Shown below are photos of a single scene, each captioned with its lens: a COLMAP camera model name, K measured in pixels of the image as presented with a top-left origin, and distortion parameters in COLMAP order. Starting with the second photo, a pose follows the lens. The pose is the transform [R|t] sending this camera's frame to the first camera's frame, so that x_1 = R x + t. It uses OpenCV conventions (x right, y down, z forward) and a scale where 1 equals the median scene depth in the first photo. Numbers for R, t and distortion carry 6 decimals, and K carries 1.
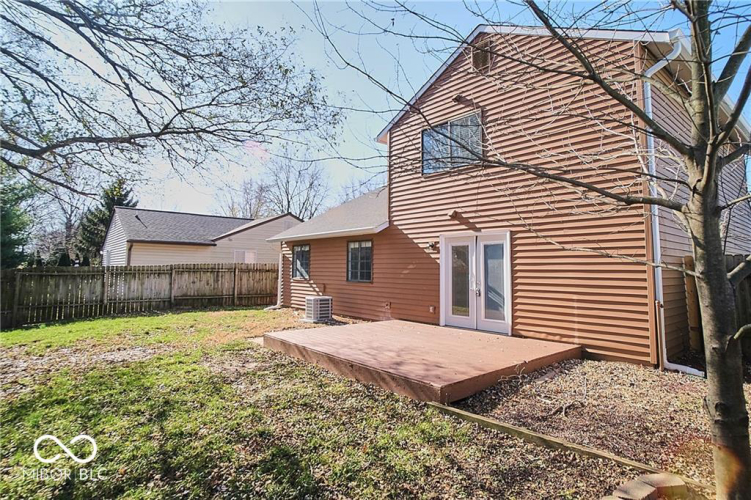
lens RADIAL K [[412.5, 0, 377.9], [0, 412.5, 225.6], [0, 0, 1]] dist [-0.064349, 0.041268]
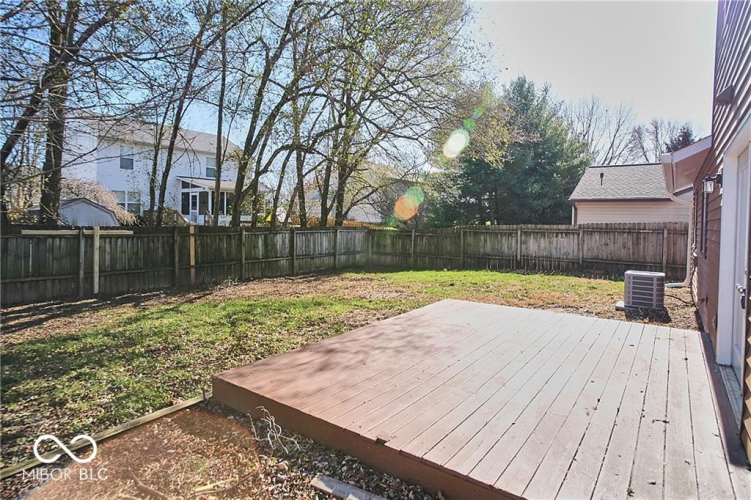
lens RADIAL K [[412.5, 0, 377.9], [0, 412.5, 225.6], [0, 0, 1]] dist [-0.064349, 0.041268]
pose [[0.229091, 0.006952, -0.973380, 0.479492], [0.087699, 0.995760, 0.027753, 0.055554], [0.969446, -0.091722, 0.227510, 0.564250]]
